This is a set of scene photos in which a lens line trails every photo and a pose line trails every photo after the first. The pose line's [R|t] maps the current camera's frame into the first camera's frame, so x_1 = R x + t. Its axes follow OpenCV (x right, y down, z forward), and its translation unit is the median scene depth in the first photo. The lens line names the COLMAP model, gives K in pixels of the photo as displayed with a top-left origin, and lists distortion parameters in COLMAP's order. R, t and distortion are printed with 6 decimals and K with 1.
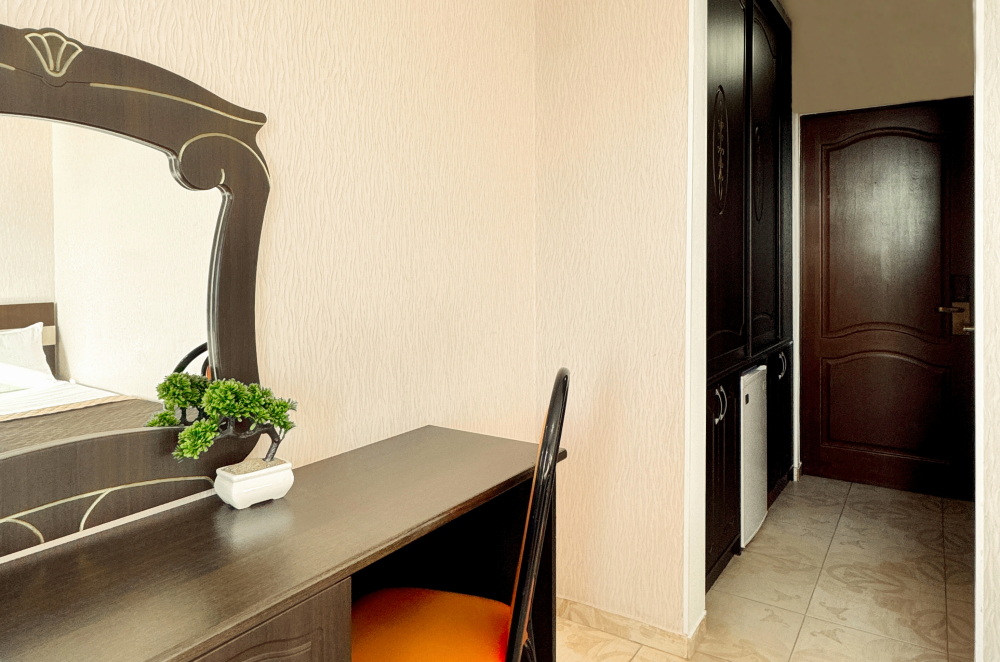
lens RADIAL K [[657.0, 0, 495.5], [0, 657.0, 264.4], [0, 0, 1]] dist [-0.001228, 0.003862]
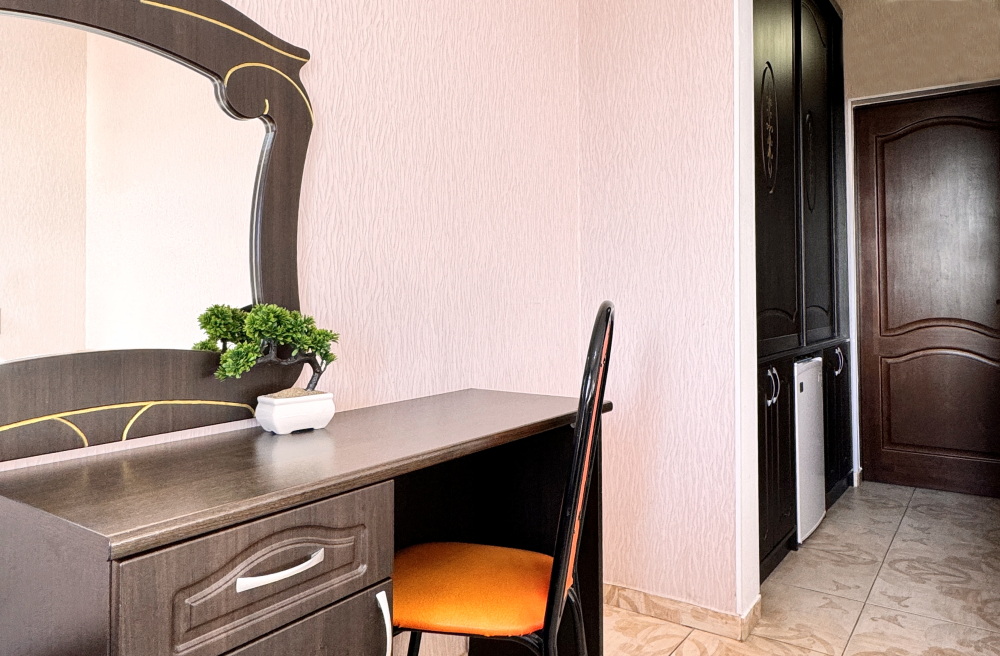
lens RADIAL K [[688.3, 0, 532.5], [0, 688.3, 277.6], [0, 0, 1]] dist [0.001870, 0.002878]
pose [[0.999918, -0.004062, -0.012185, 0.003177], [0.003637, 0.999392, -0.034686, 0.132197], [0.012319, 0.034639, 0.999324, -0.032111]]
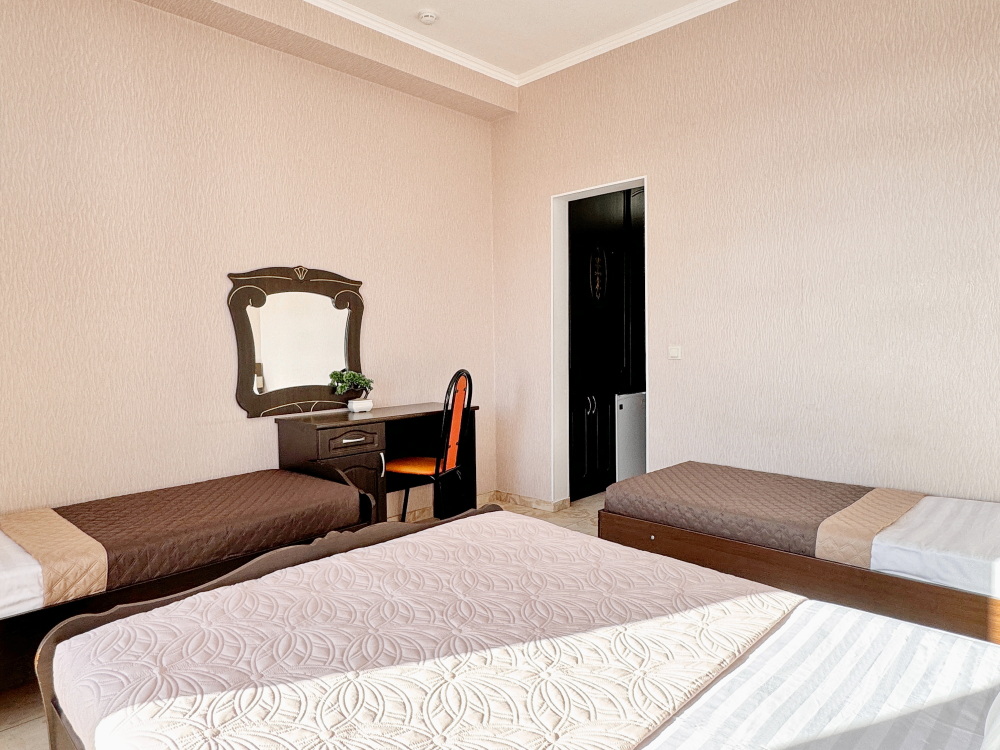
lens RADIAL K [[638.3, 0, 499.1], [0, 638.3, 376.4], [0, 0, 1]] dist [0.005632, 0.000137]
pose [[0.984283, -0.001955, -0.176589, 0.620235], [0.010878, 0.998711, 0.049578, 0.045408], [0.176265, -0.050720, 0.983035, -1.406195]]
